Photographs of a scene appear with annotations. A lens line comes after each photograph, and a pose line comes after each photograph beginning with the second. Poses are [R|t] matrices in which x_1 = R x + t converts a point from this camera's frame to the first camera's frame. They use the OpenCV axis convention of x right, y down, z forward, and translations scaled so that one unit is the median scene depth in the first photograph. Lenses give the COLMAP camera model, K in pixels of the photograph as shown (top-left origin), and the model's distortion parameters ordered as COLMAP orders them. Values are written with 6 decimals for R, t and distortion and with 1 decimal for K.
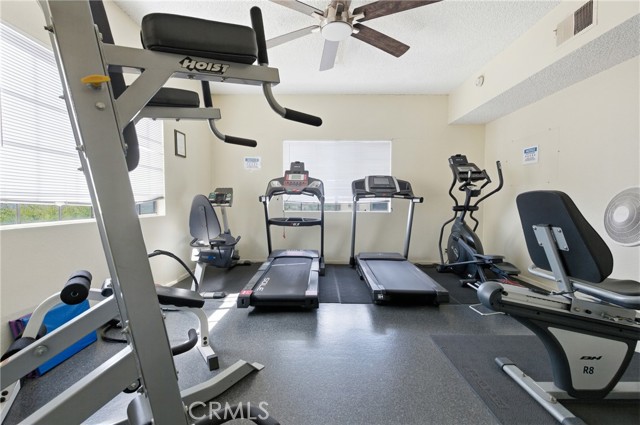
lens RADIAL K [[290.0, 0, 319.5], [0, 290.0, 205.9], [0, 0, 1]] dist [-0.003619, 0.001280]
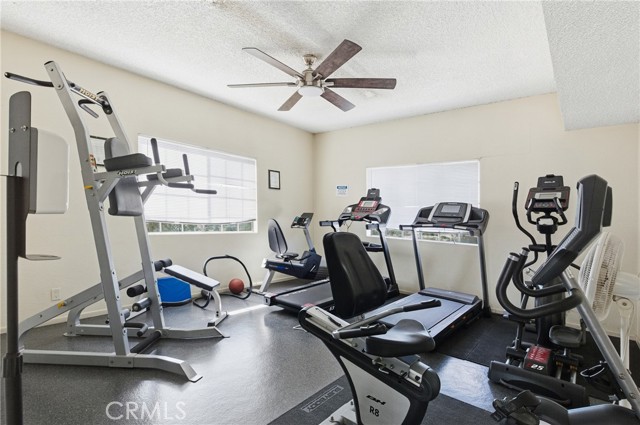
lens RADIAL K [[333.9, 0, 320.9], [0, 333.9, 215.6], [0, 0, 1]] dist [0.000396, 0.000029]
pose [[0.759662, 0.029993, -0.649626, 0.585662], [-0.048570, 0.998763, -0.010684, -0.037005], [0.648502, 0.039668, 0.760179, -0.015185]]
